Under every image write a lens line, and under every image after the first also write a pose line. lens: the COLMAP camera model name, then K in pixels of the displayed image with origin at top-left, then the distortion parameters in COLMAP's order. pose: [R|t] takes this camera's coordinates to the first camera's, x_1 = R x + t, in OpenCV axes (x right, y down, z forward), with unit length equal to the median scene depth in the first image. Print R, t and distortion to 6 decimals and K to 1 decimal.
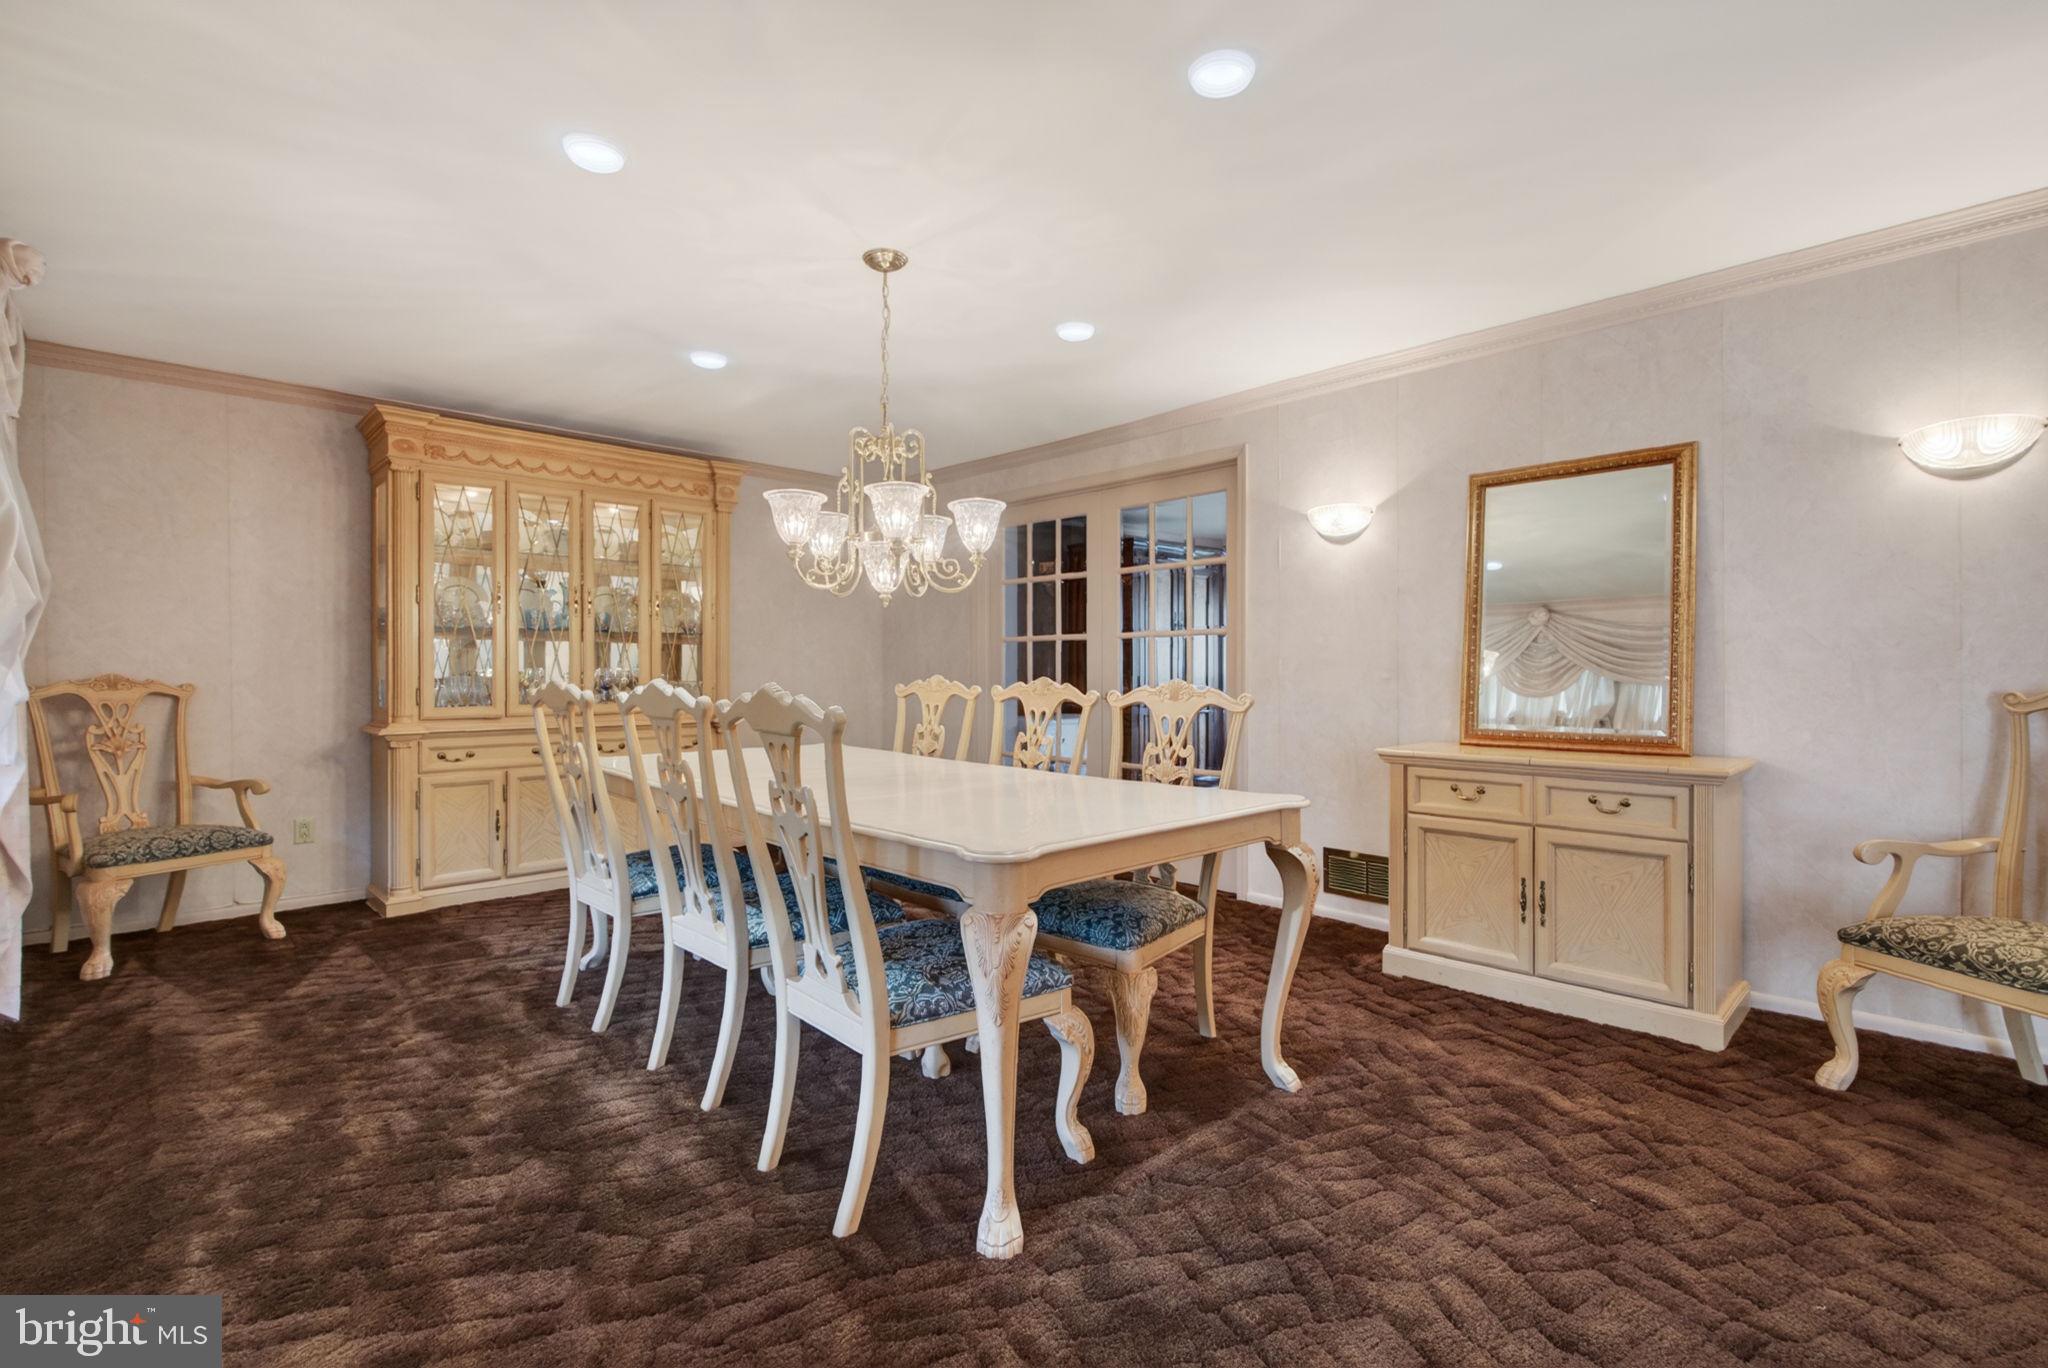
lens RADIAL K [[914.0, 0, 1004.4], [0, 914.0, 676.9], [0, 0, 1]] dist [-0.001821, 0.000417]
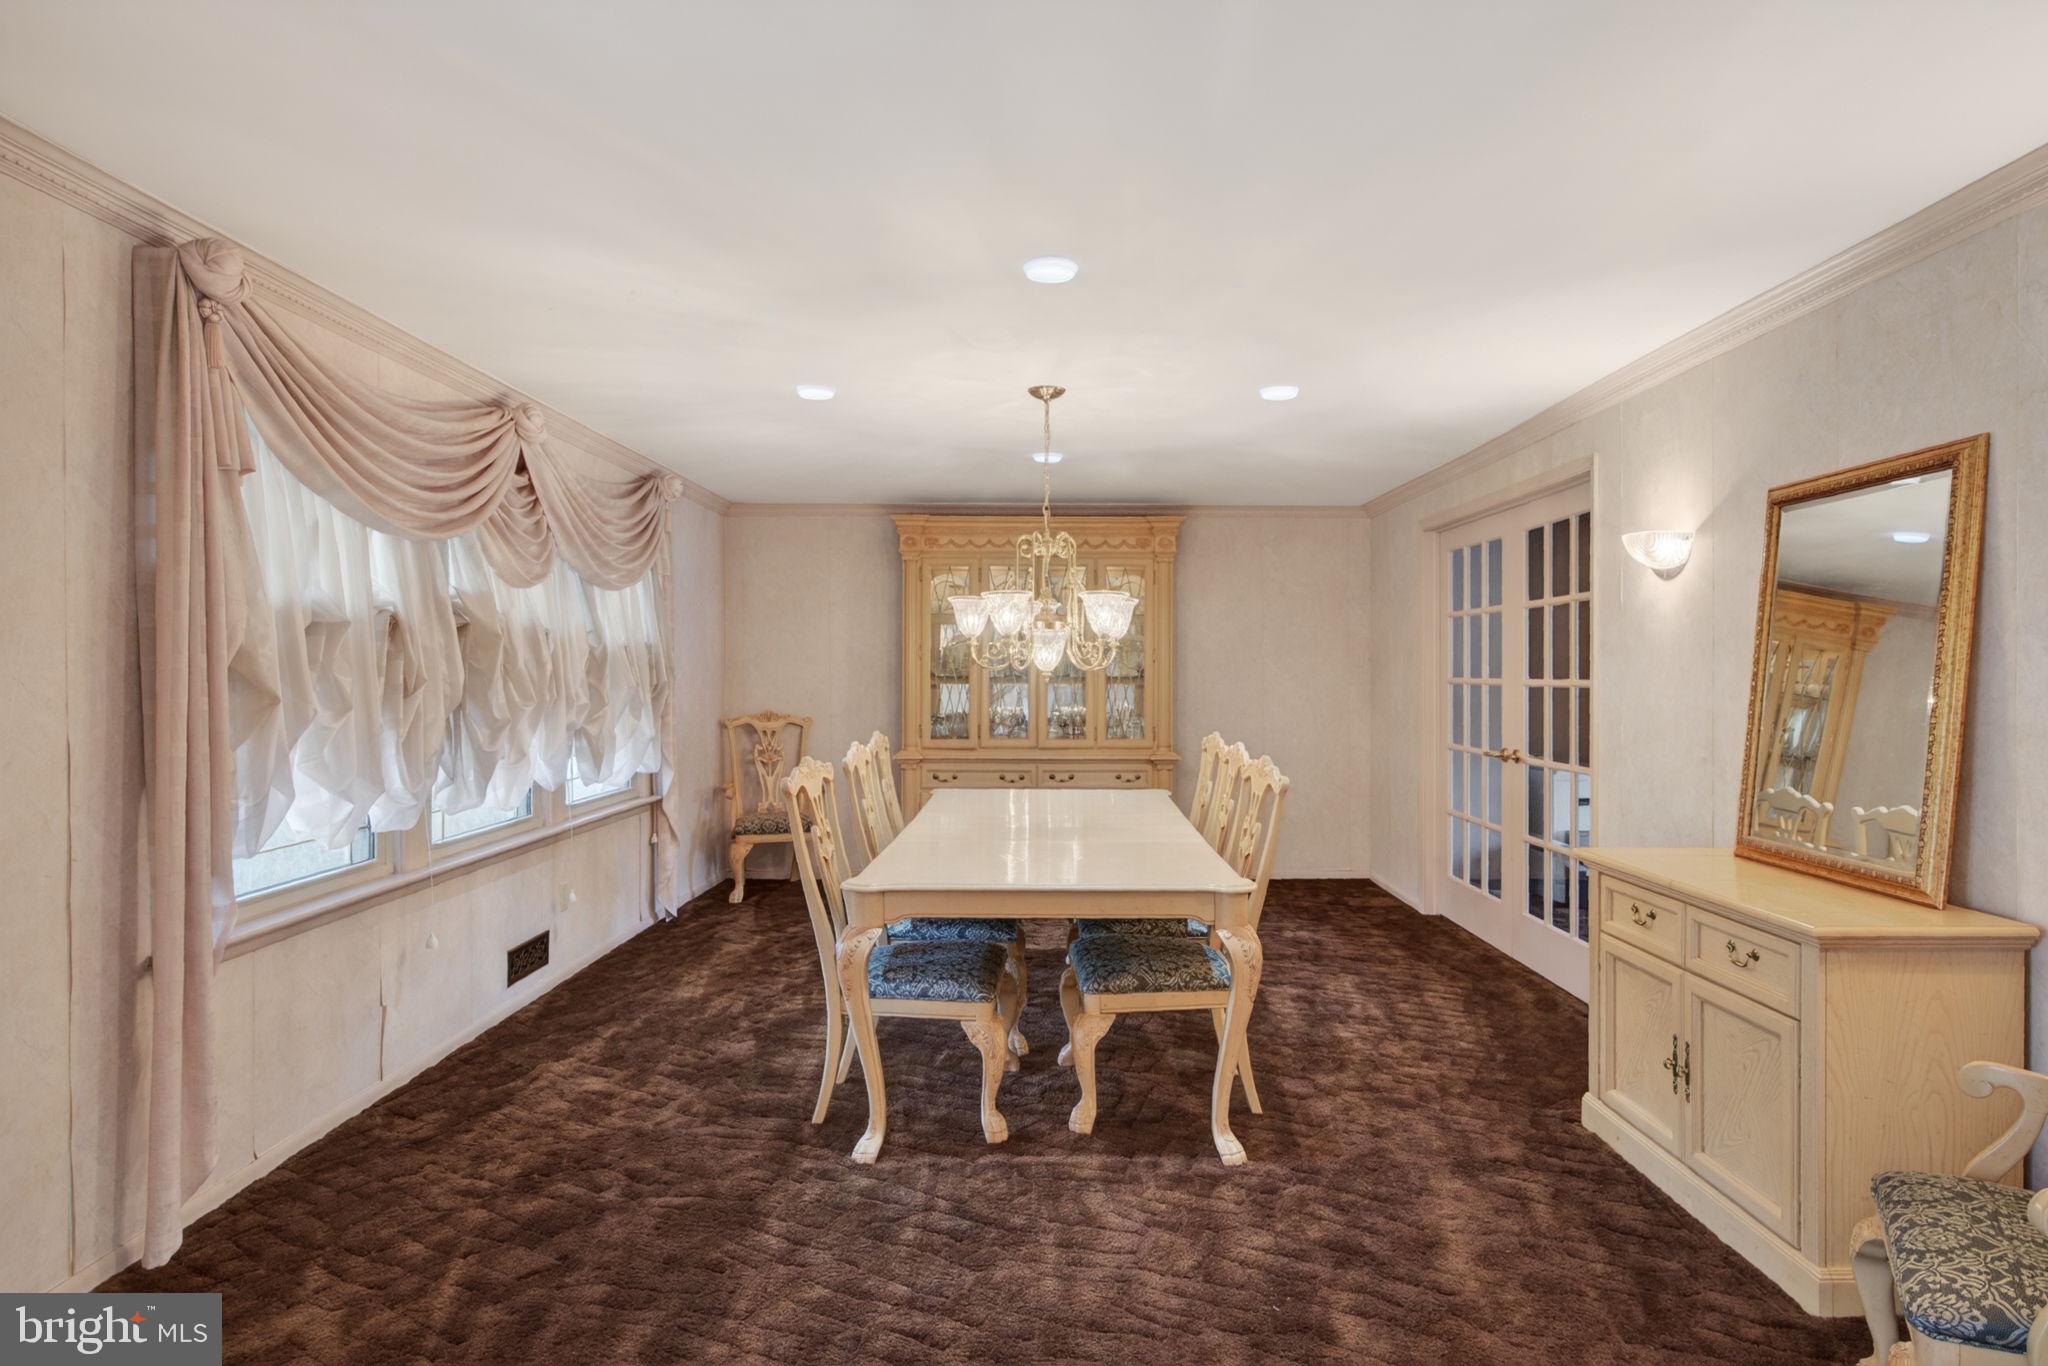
lens RADIAL K [[1067.2, 0, 1020.0], [0, 1067.2, 682.4], [0, 0, 1]] dist [0.002043, 0.004725]
pose [[0.729298, 0.004709, -0.684180, 0.787762], [-0.004477, 0.999988, 0.002111, -0.078285], [0.684182, 0.001524, 0.729310, -0.039654]]
